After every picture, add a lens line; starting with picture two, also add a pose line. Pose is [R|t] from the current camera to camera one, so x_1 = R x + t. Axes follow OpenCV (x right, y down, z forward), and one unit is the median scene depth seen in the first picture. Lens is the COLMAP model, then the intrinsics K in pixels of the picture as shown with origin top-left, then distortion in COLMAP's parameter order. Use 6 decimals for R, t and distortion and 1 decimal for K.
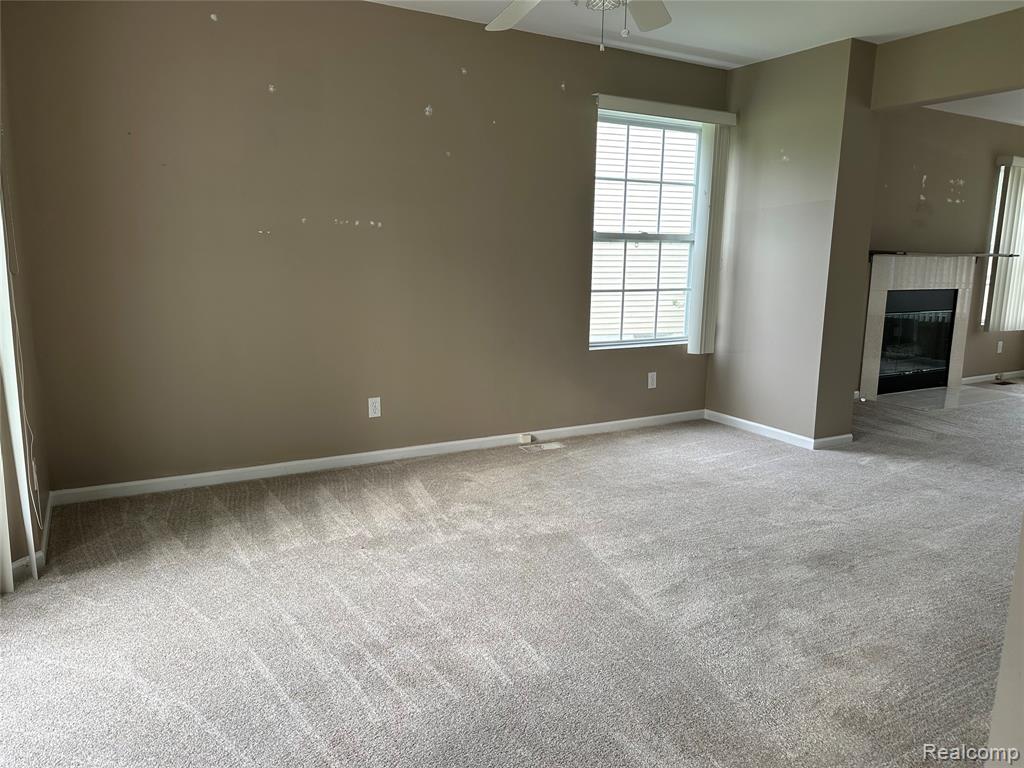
lens RADIAL K [[712.0, 0, 512.0], [0, 712.0, 384.0], [0, 0, 1]] dist [0.083567, -0.110942]
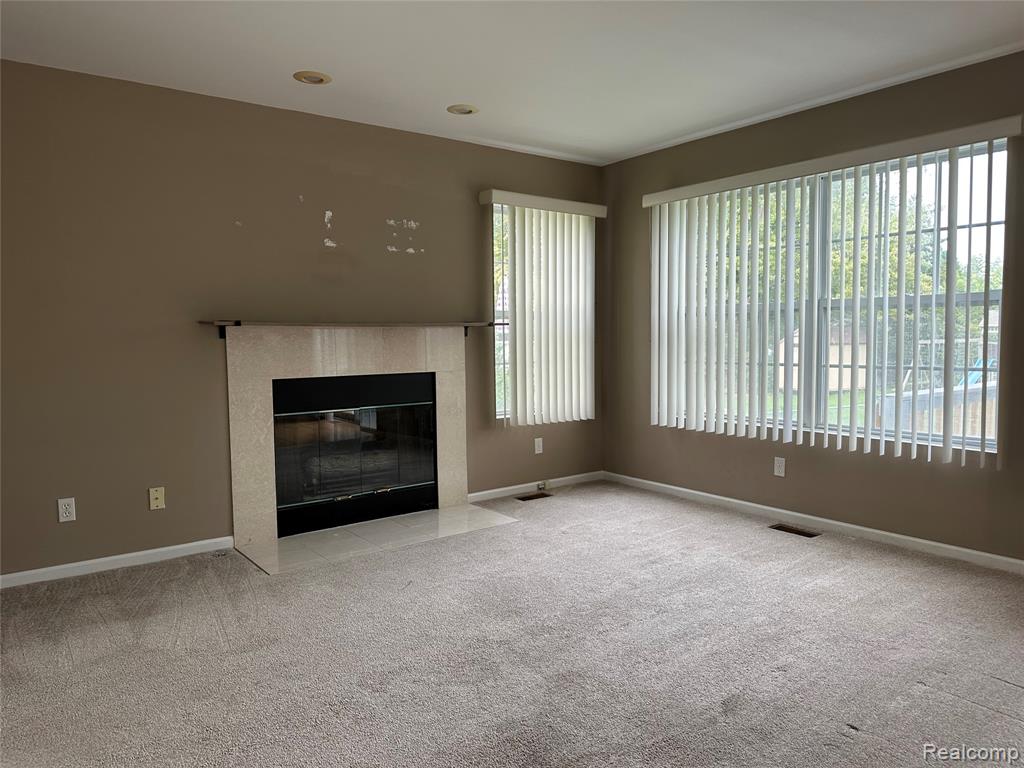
lens RADIAL K [[712.0, 0, 512.0], [0, 712.0, 384.0], [0, 0, 1]] dist [0.083567, -0.110942]
pose [[0.990009, -0.024118, 0.138929, 0.585945], [0.036859, 0.995270, -0.089879, -0.053026], [-0.136104, 0.094102, 0.986215, 0.292636]]
